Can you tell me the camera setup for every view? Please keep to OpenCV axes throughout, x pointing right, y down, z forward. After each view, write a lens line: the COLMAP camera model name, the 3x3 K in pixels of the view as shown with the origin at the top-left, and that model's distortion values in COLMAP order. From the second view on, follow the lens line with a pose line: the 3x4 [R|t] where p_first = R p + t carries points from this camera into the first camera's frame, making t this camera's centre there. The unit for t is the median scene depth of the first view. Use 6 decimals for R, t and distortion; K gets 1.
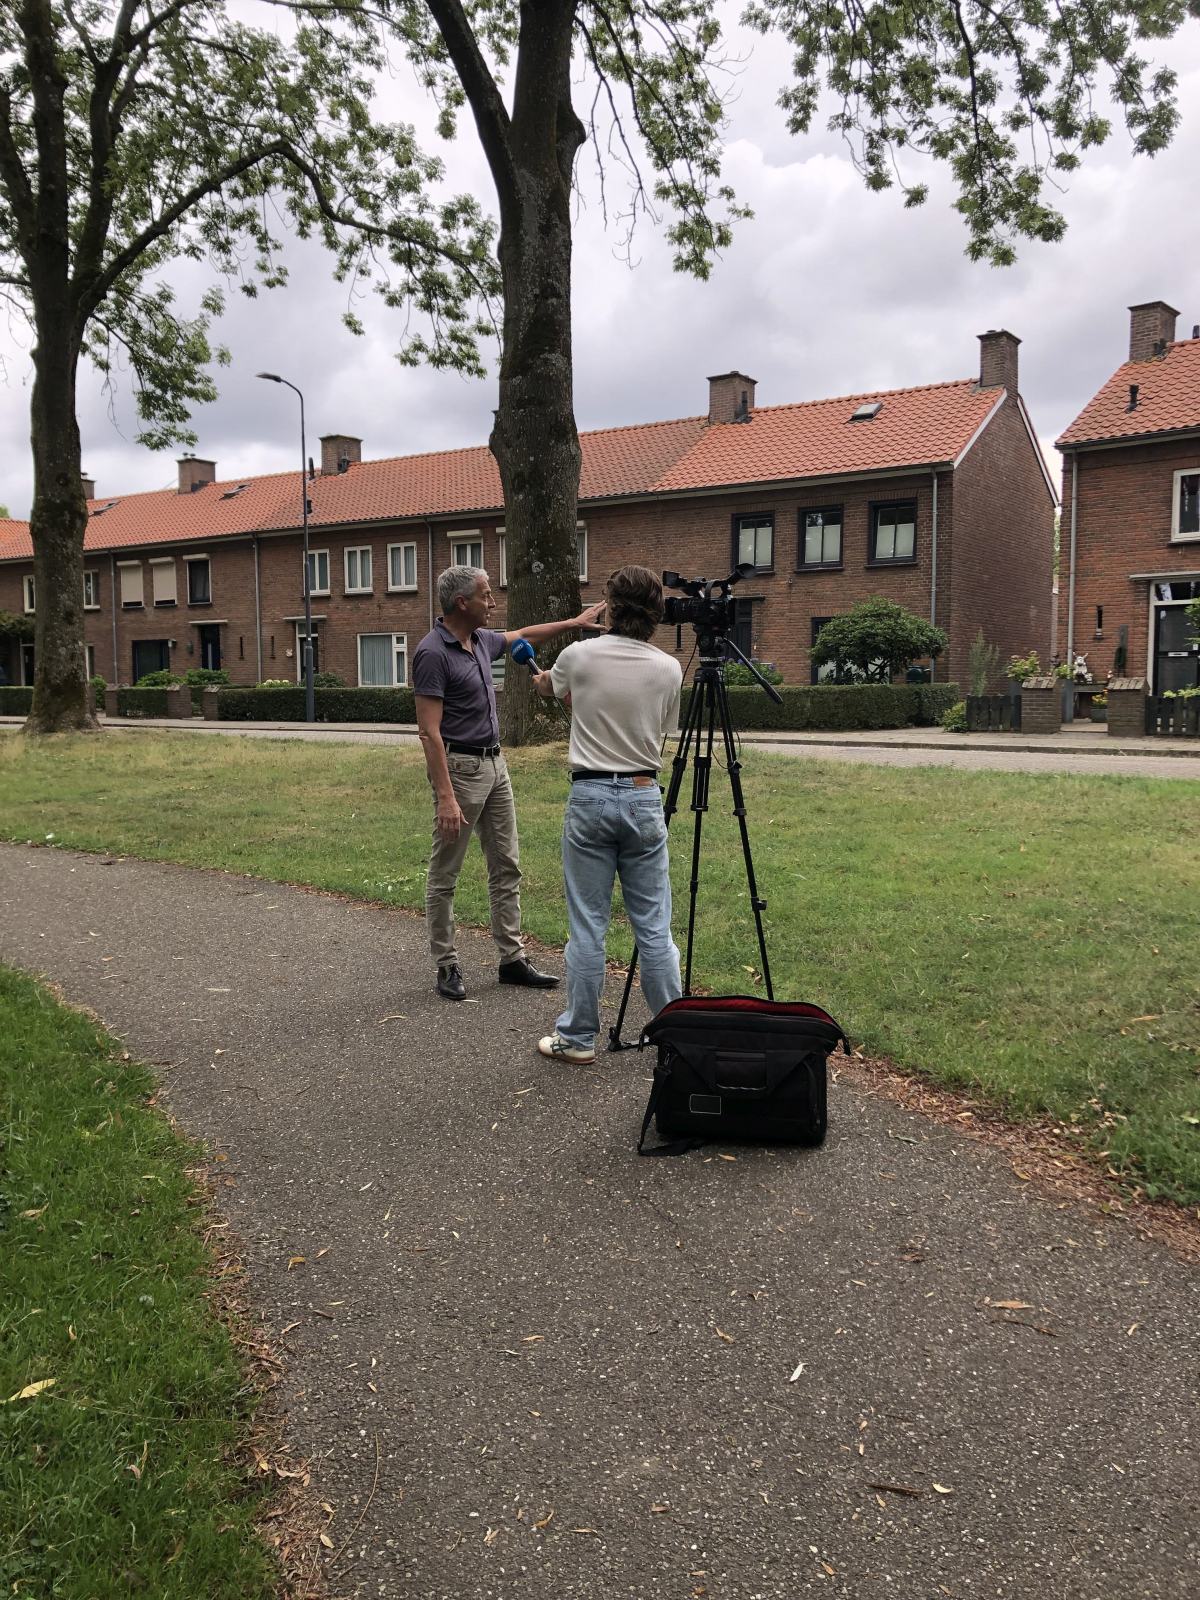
lens RADIAL K [[1456.8, 0, 600.0], [0, 1456.8, 800.0], [0, 0, 1]] dist [-0.002130, 0.193591]
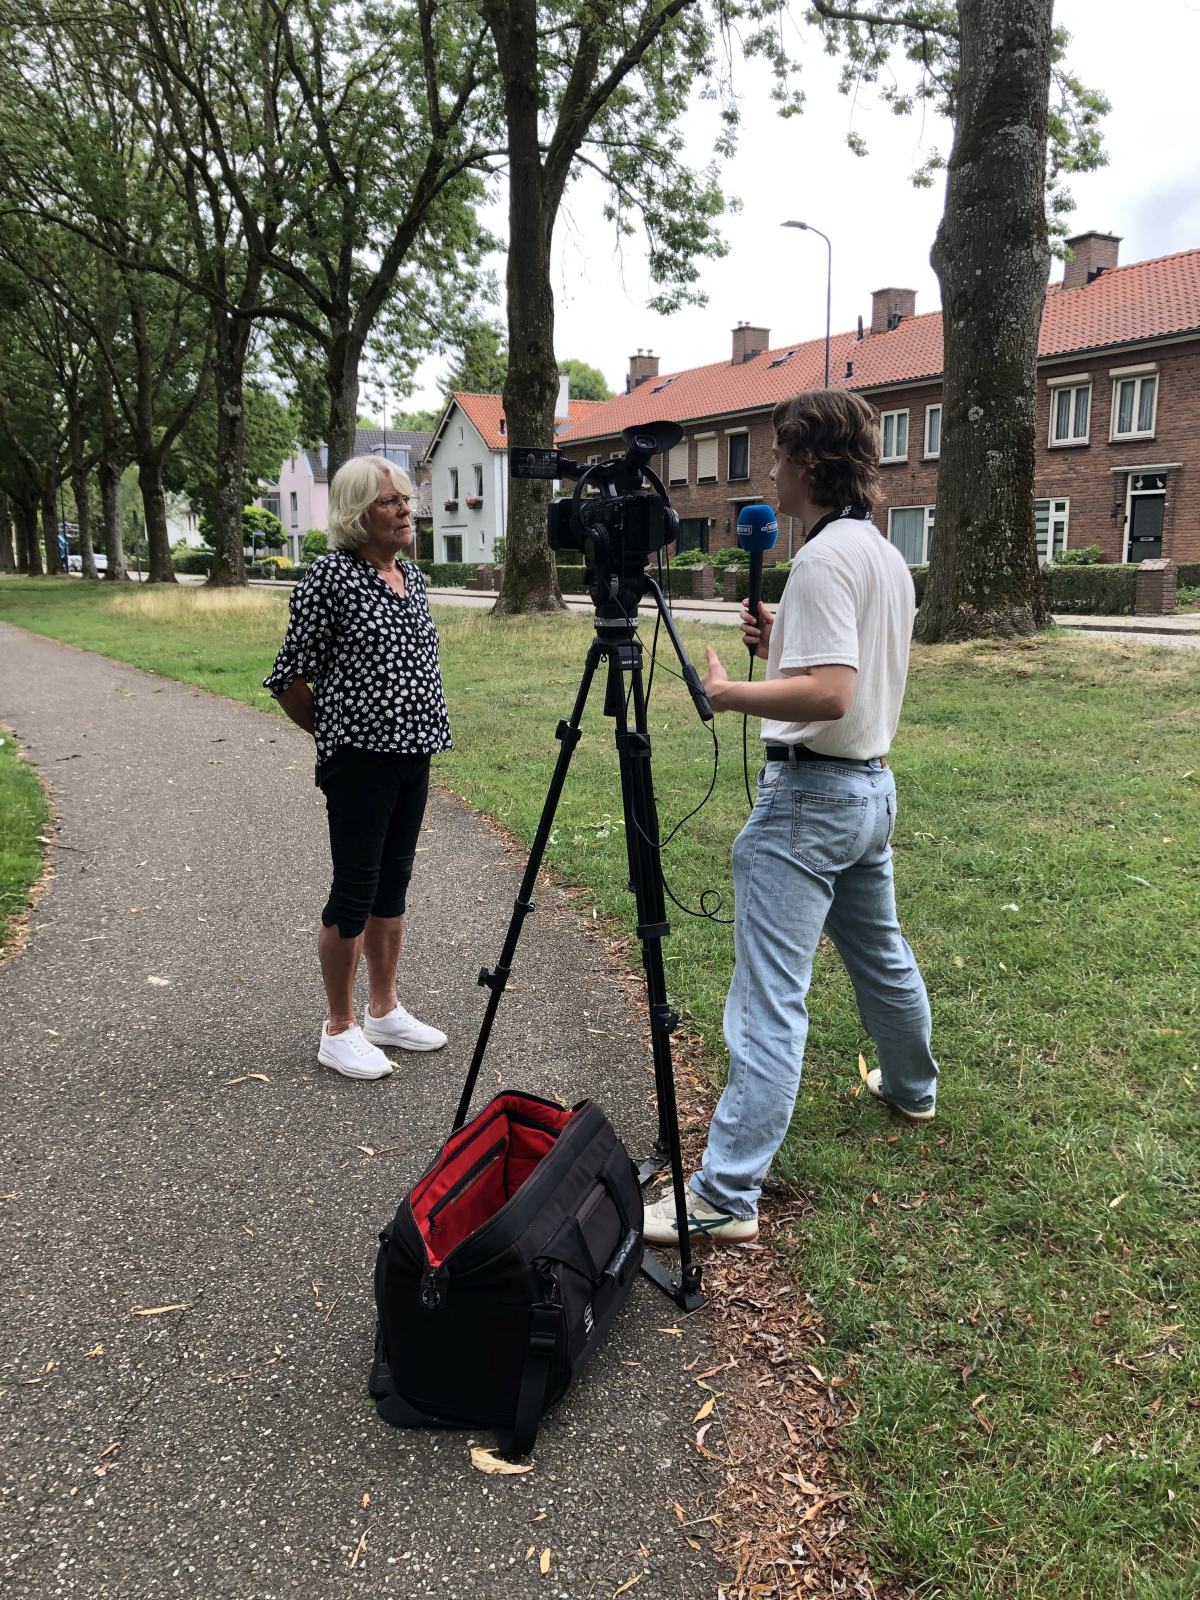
lens RADIAL K [[1456.8, 0, 600.0], [0, 1456.8, 800.0], [0, 0, 1]] dist [-0.002130, 0.193591]
pose [[0.917751, 0.062312, -0.392238, 0.050938], [-0.029933, 0.995659, 0.088136, -0.007748], [0.396028, -0.069146, 0.915631, 0.094537]]
